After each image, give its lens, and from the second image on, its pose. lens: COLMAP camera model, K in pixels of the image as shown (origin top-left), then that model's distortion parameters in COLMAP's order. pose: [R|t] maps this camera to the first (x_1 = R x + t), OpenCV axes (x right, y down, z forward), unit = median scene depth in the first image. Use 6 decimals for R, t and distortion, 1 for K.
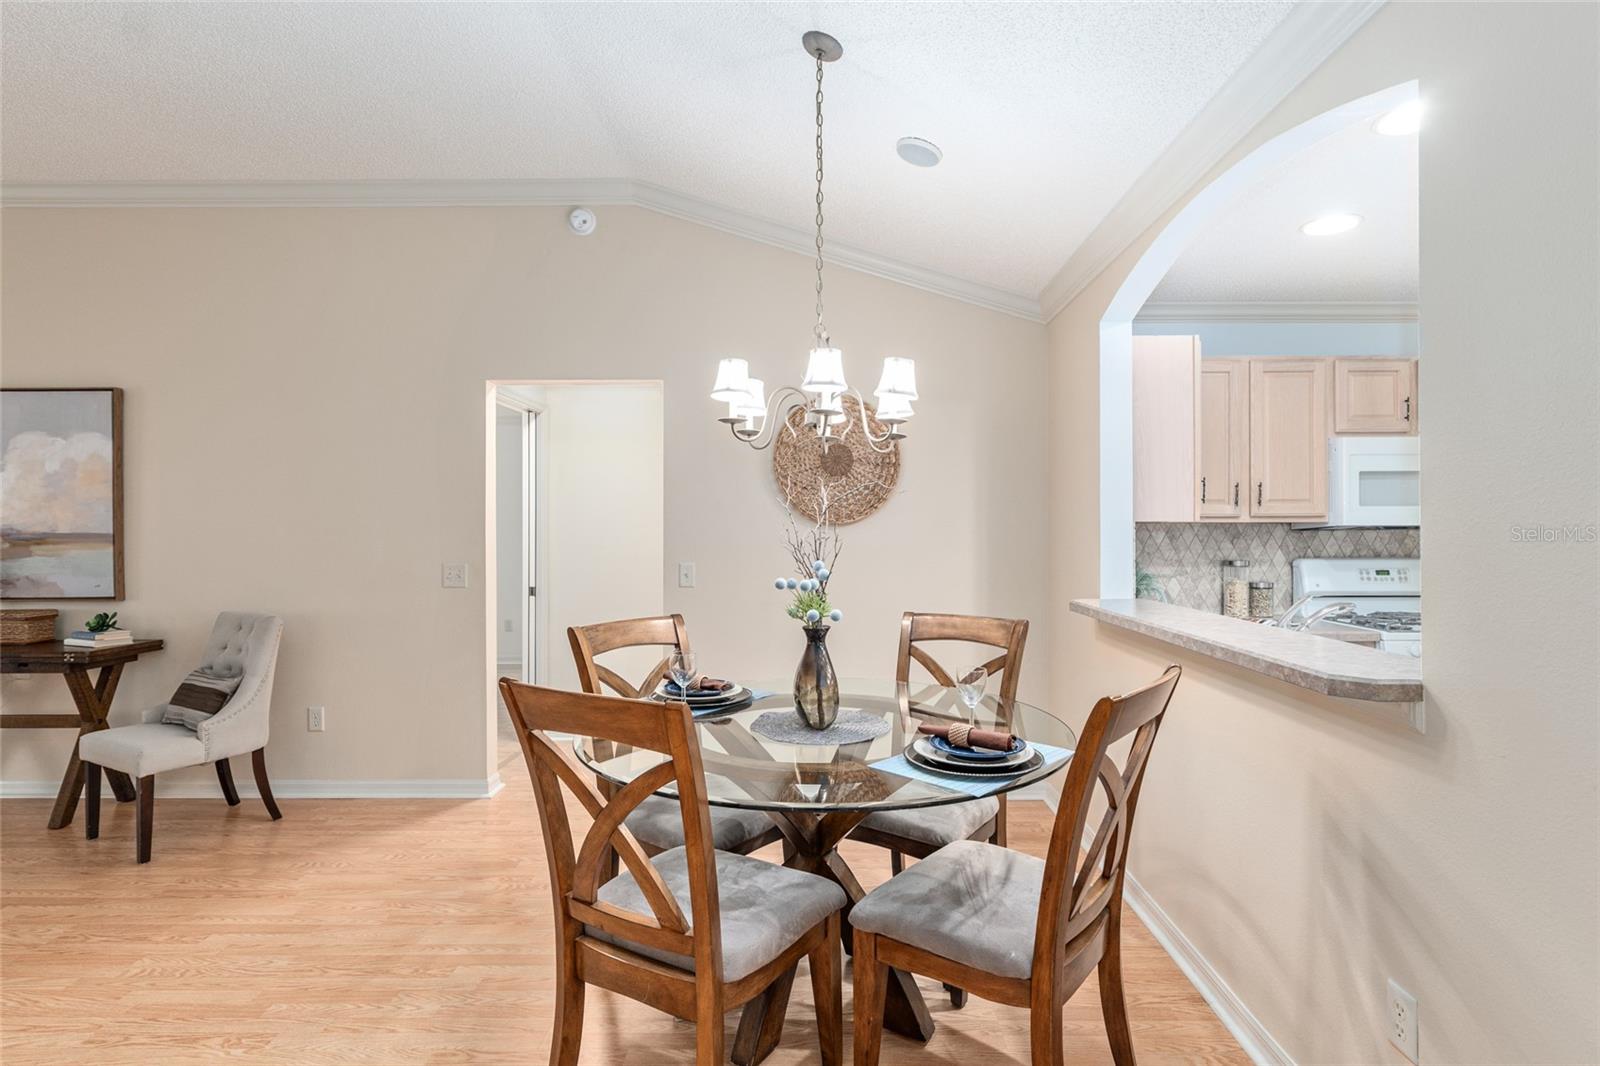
lens RADIAL K [[783.3, 0, 823.6], [0, 783.3, 528.0], [0, 0, 1]] dist [-0.000591, -0.000432]
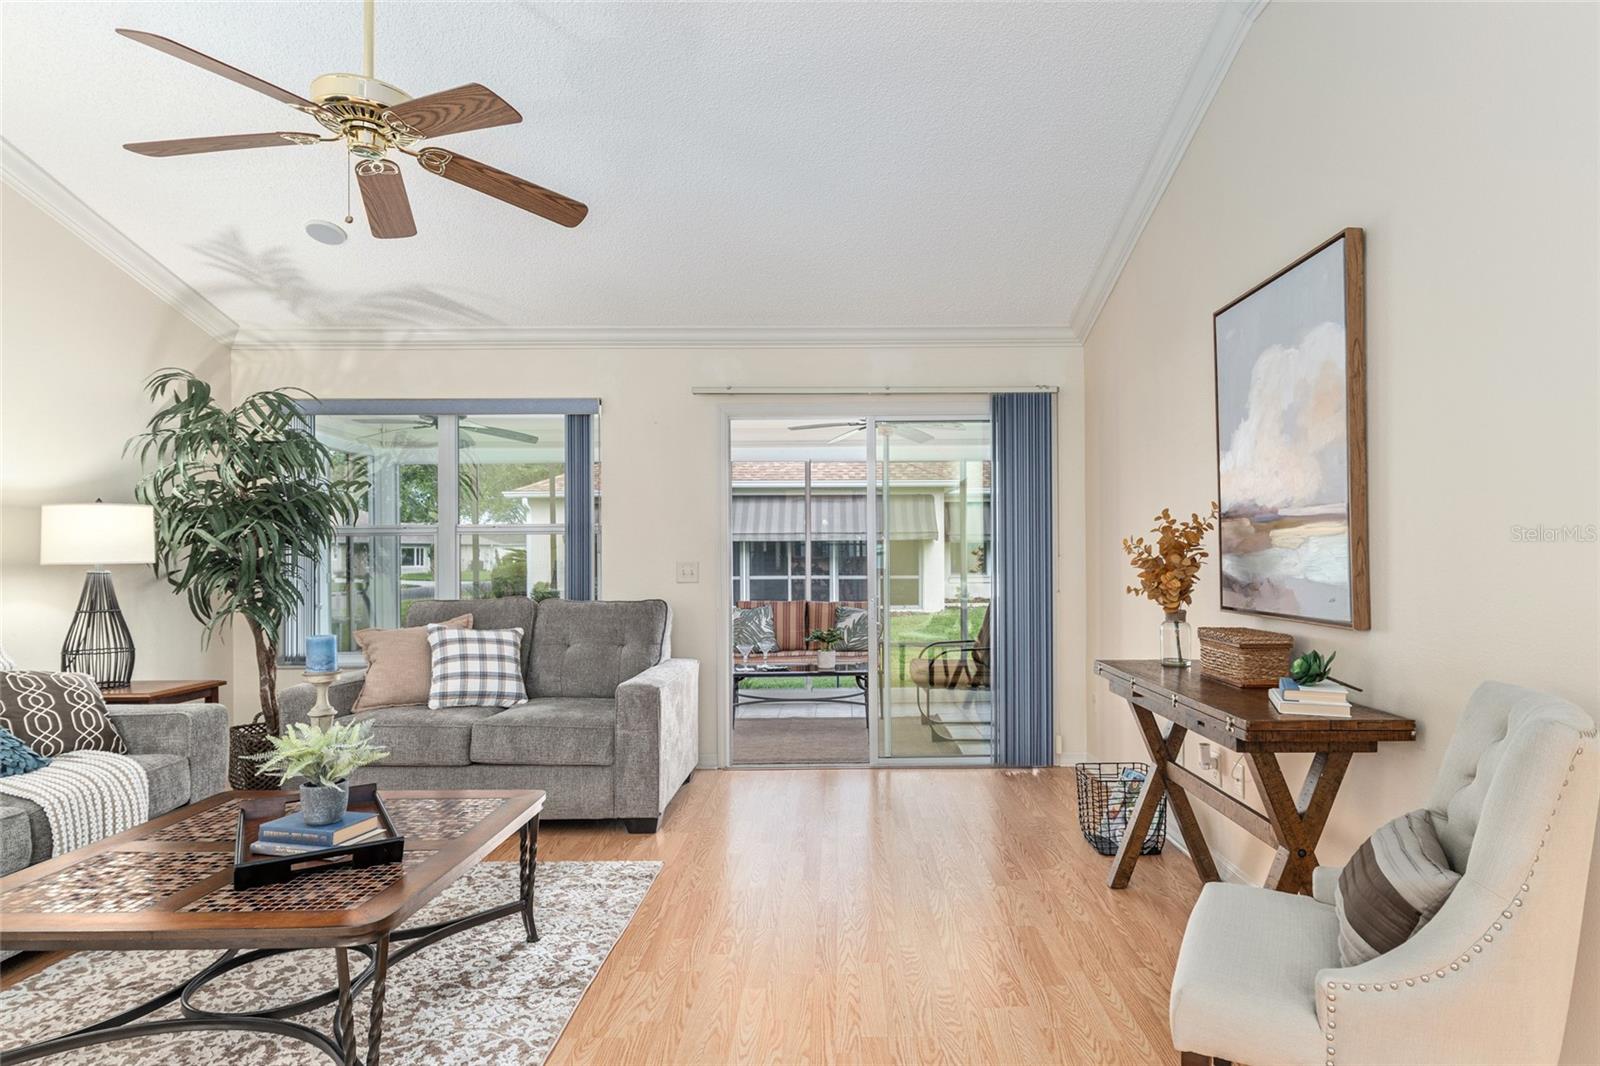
lens RADIAL K [[870.1, 0, 848.2], [0, 870.1, 549.3], [0, 0, 1]] dist [0.005384, -0.001416]
pose [[0.016287, -0.003937, -0.999860, -0.330096], [0.007693, 0.999963, -0.003812, 0.039270], [0.999838, -0.007629, 0.016317, 0.672217]]
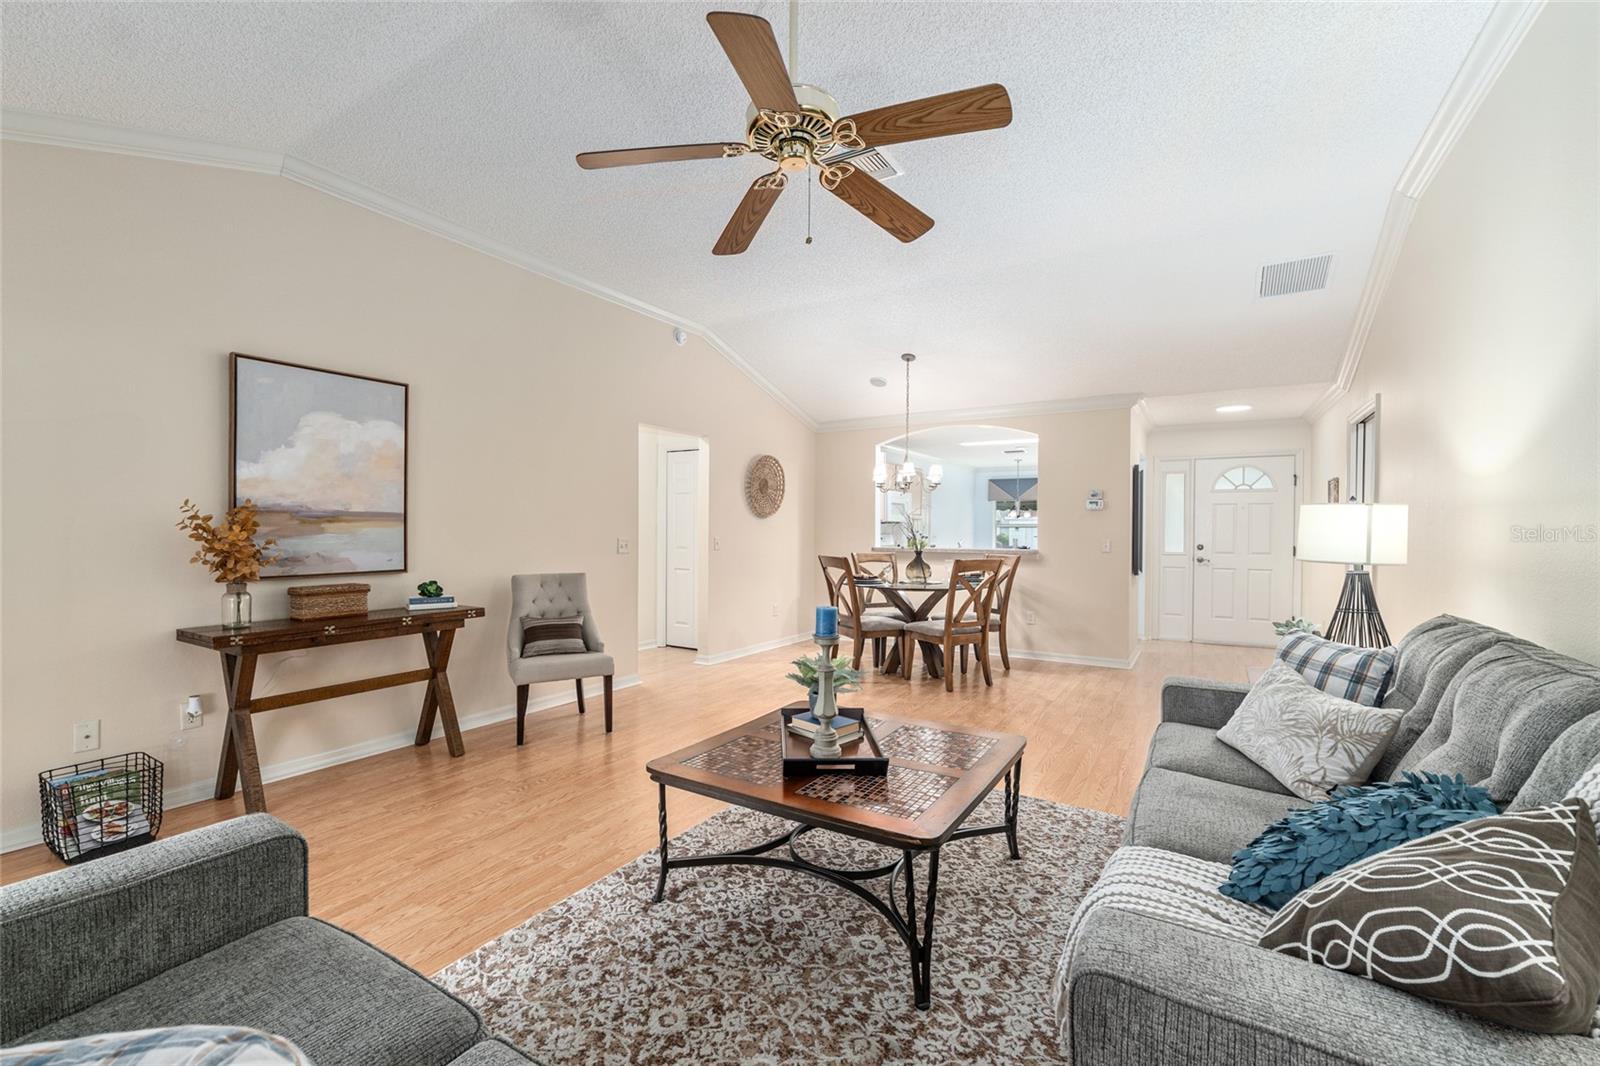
lens RADIAL K [[661.4, 0, 792.6], [0, 661.4, 537.1], [0, 0, 1]] dist [-0.012163, -0.000289]
pose [[0.528770, -0.005627, 0.848747, -1.469820], [-0.009604, 0.999874, 0.012612, 0.025278], [-0.848711, -0.014820, 0.528649, 0.020751]]
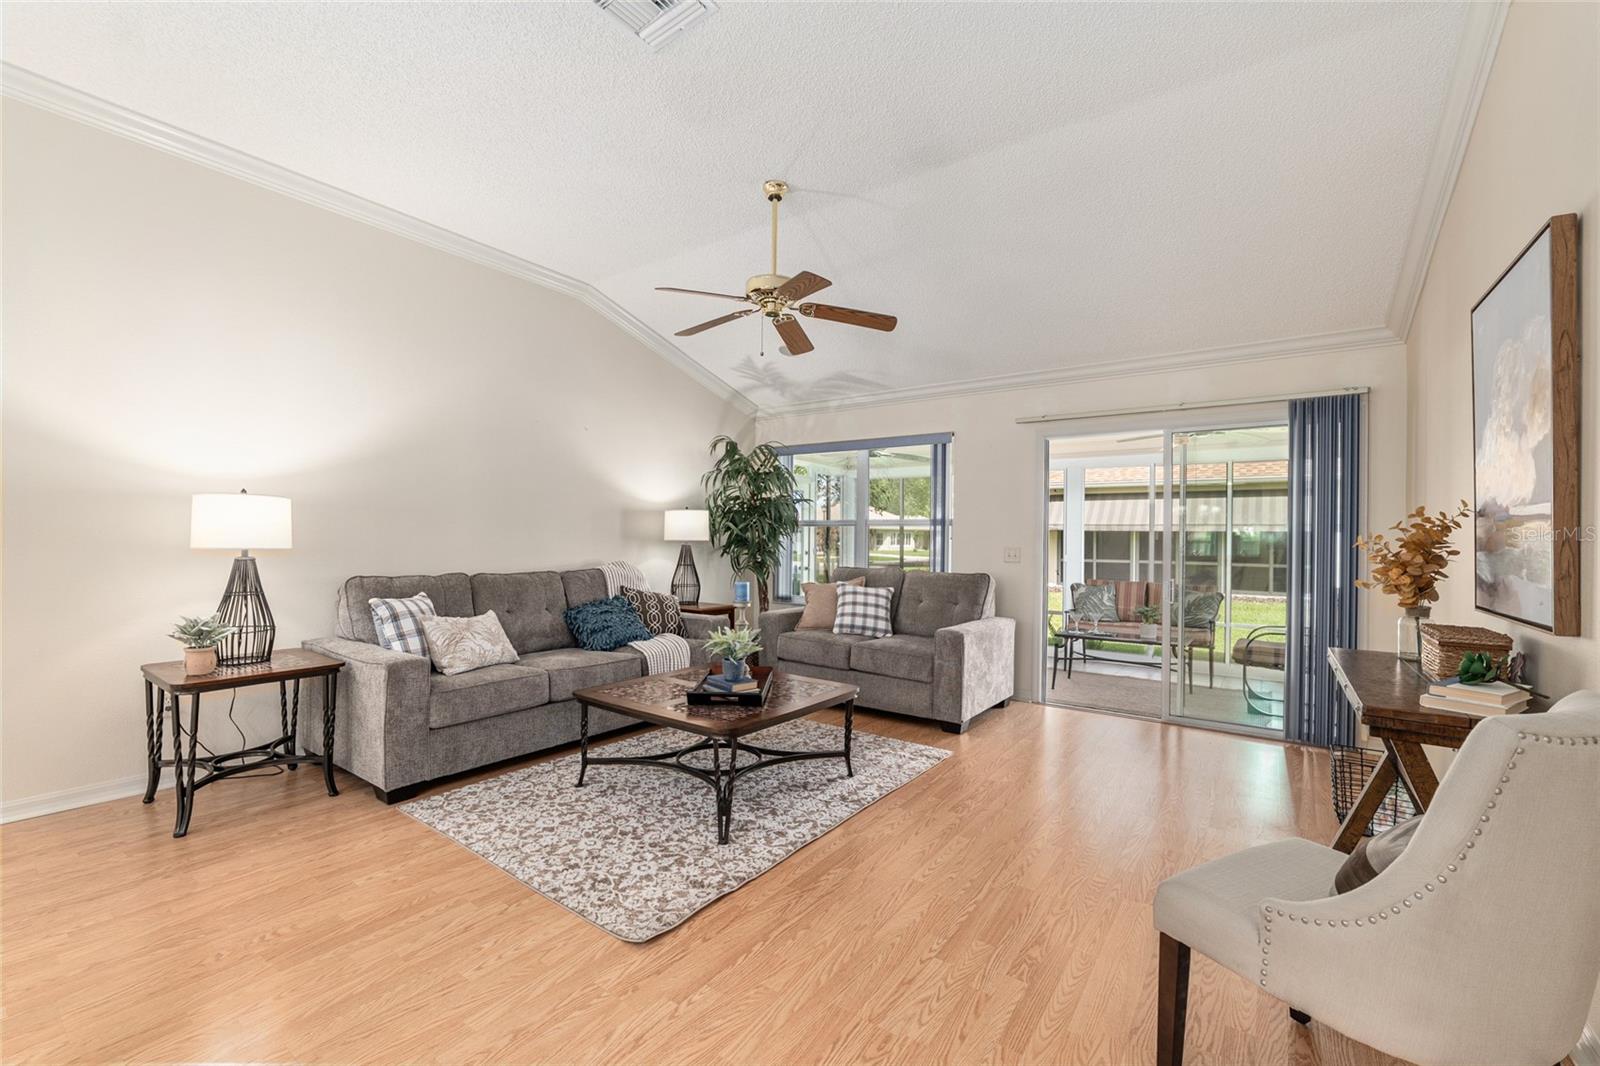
lens RADIAL K [[661.4, 0, 792.6], [0, 661.4, 537.1], [0, 0, 1]] dist [-0.012163, -0.000289]
pose [[-0.581272, -0.005779, -0.813689, -0.281801], [-0.010125, 0.999949, 0.000131, 0.035298], [0.813646, 0.008315, -0.581301, 0.872829]]
